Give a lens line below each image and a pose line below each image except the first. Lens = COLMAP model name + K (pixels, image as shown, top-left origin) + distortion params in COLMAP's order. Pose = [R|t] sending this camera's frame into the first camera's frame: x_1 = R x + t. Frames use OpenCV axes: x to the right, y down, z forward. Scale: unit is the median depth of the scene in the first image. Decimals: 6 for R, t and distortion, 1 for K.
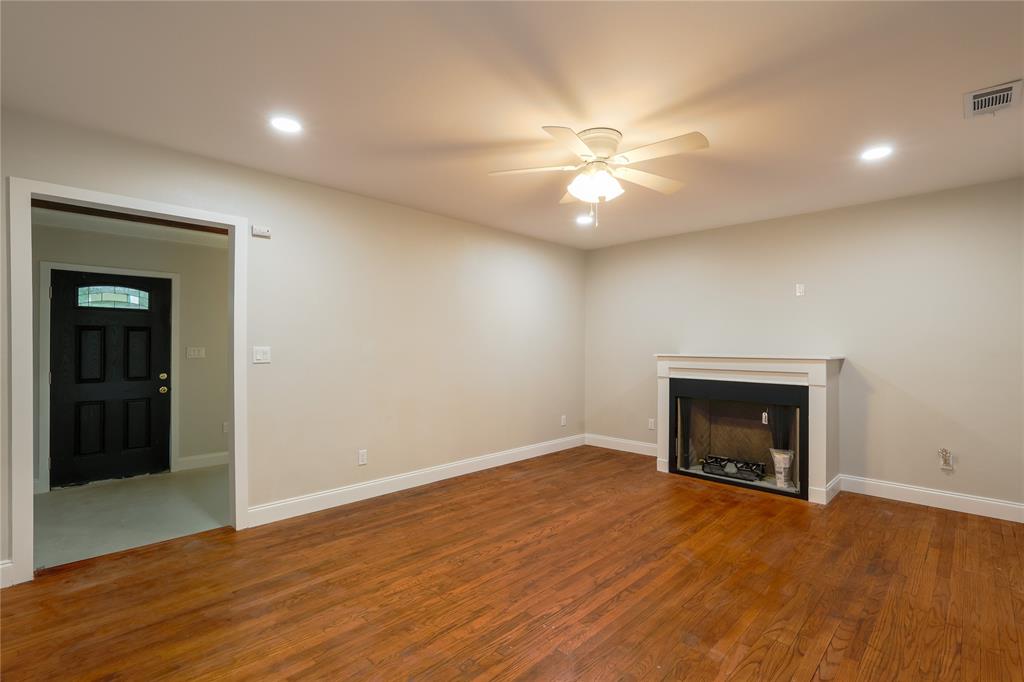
lens RADIAL K [[476.1, 0, 515.8], [0, 476.1, 344.4], [0, 0, 1]] dist [-0.002427, 0.001676]
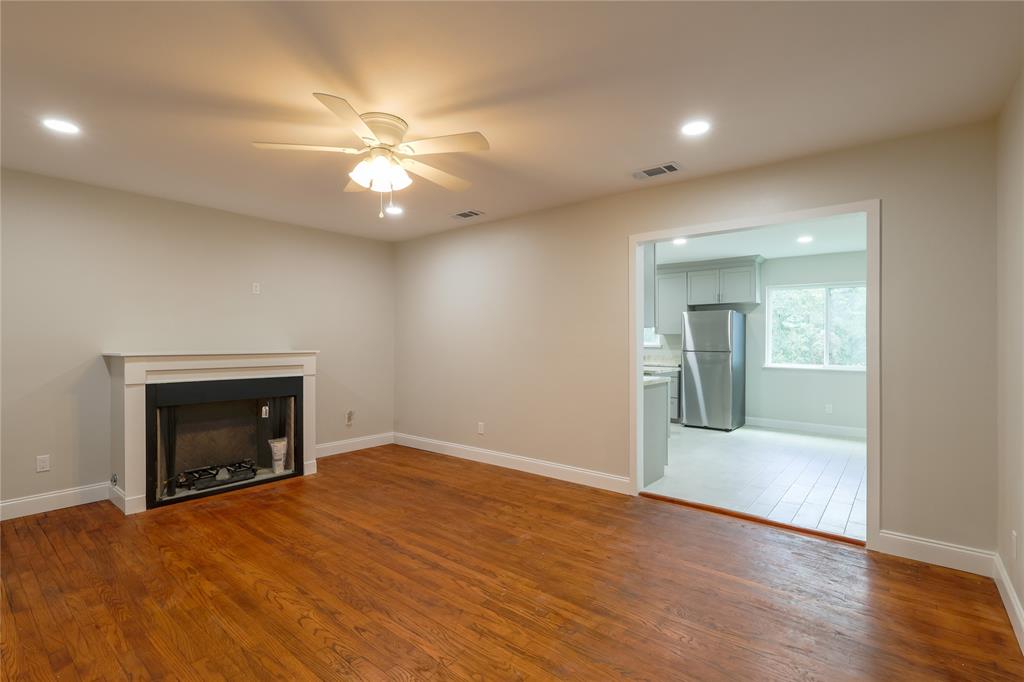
lens RADIAL K [[476.1, 0, 512.9], [0, 476.1, 341.8], [0, 0, 1]] dist [-0.002427, 0.001676]
pose [[-0.085817, -0.004504, 0.996301, -0.620289], [-0.002525, 0.999988, 0.004303, -0.002413], [-0.996308, -0.002147, -0.085828, 0.634084]]
